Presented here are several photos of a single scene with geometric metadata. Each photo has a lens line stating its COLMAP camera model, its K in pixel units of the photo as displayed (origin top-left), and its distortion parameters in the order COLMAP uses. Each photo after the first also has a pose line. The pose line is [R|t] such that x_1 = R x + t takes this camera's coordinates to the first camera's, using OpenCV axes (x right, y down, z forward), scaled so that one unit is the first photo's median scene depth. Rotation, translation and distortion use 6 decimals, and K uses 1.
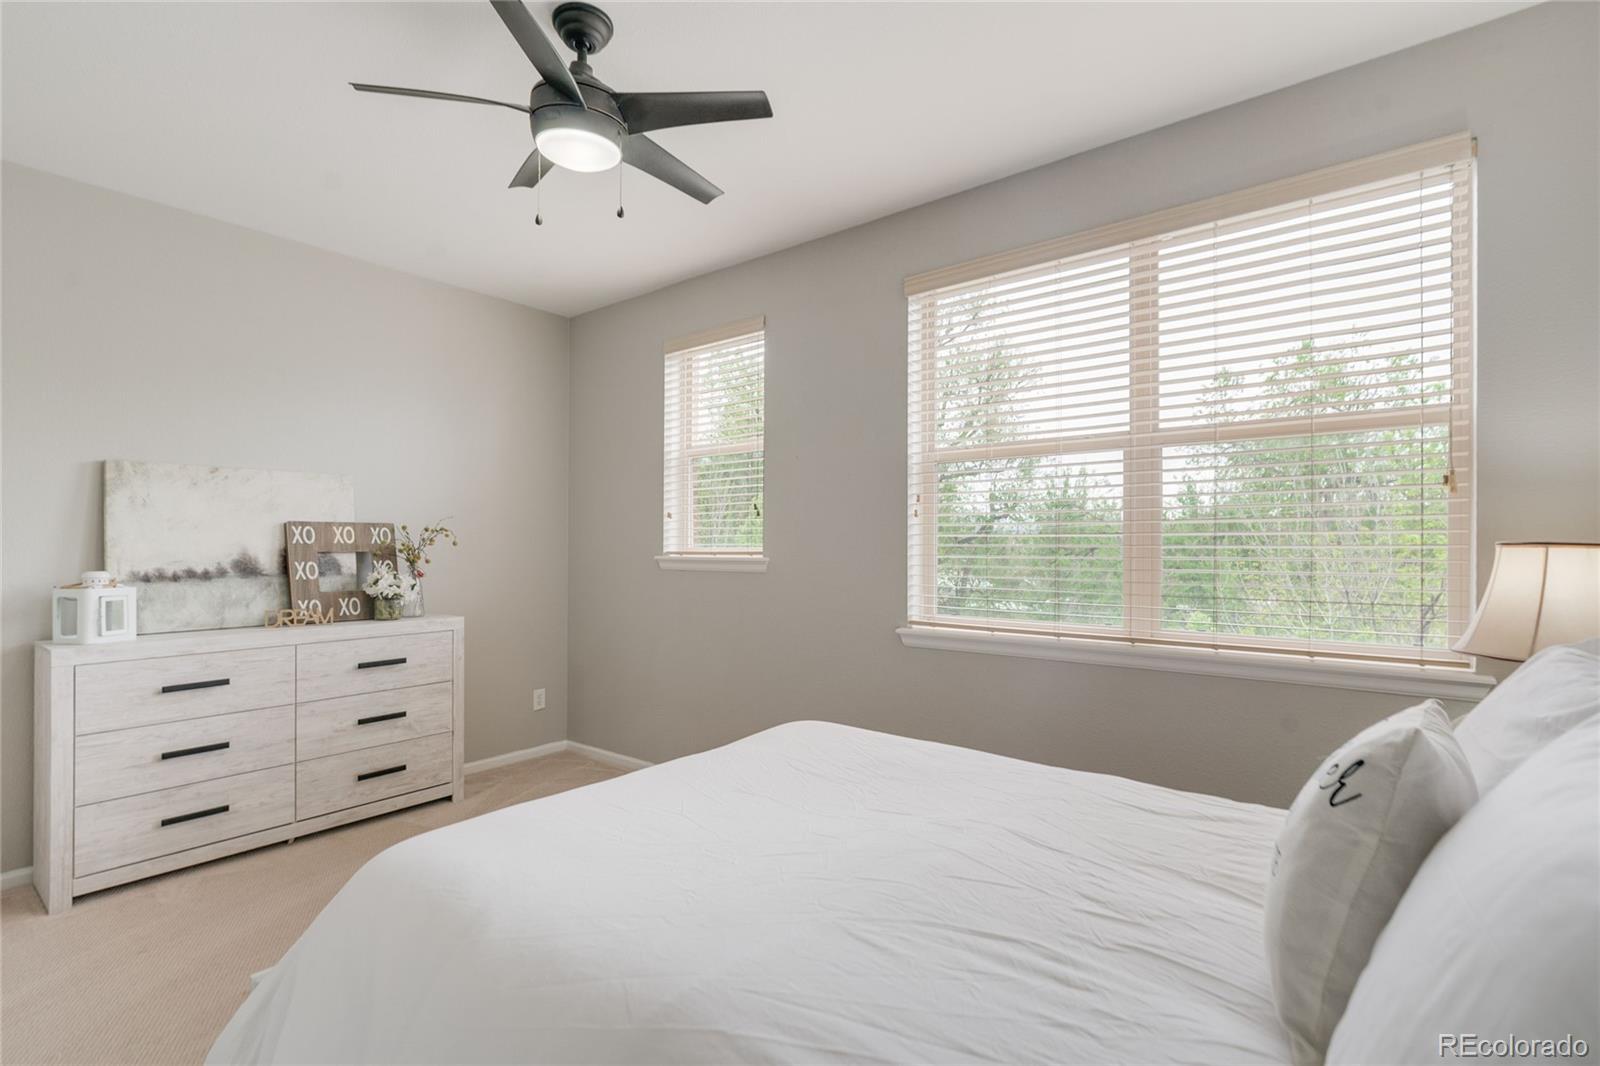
lens RADIAL K [[731.6, 0, 792.1], [0, 731.6, 535.1], [0, 0, 1]] dist [-0.002103, 0.001103]
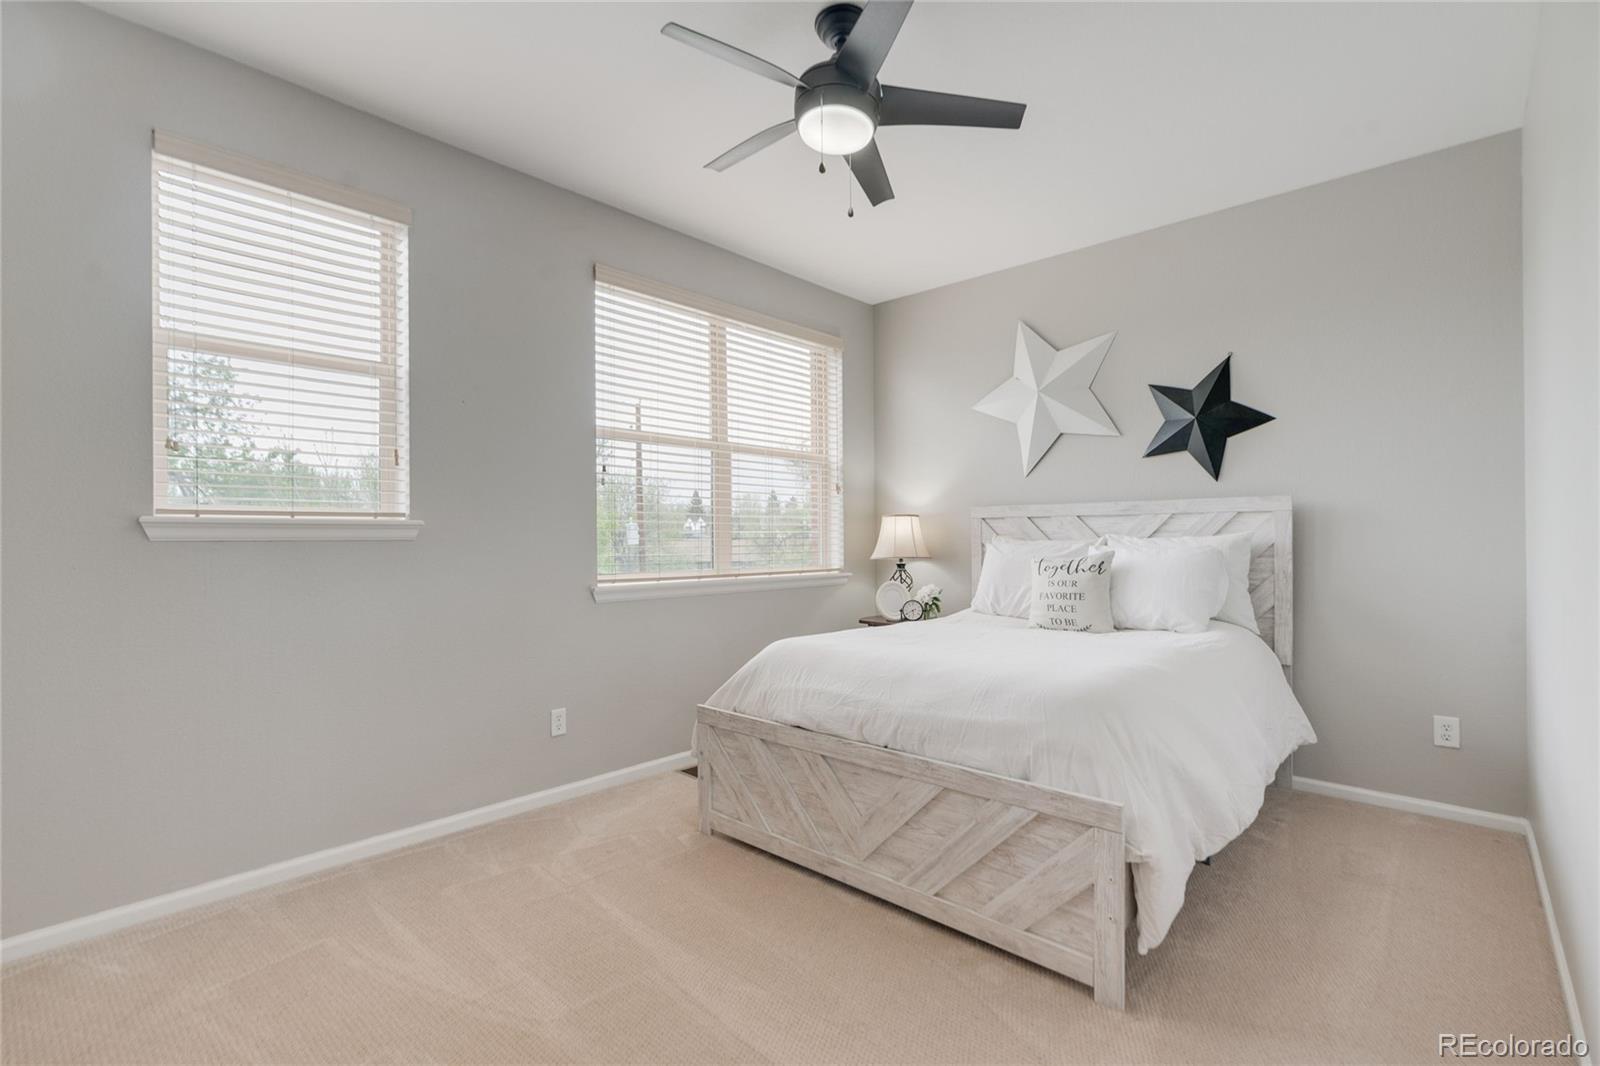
lens RADIAL K [[731.6, 0, 792.1], [0, 731.6, 535.1], [0, 0, 1]] dist [-0.002103, 0.001103]
pose [[0.092284, -0.005998, 0.995715, -0.948744], [-0.019575, 0.999778, 0.007837, 0.039261], [-0.995540, -0.020214, 0.092146, 0.631026]]
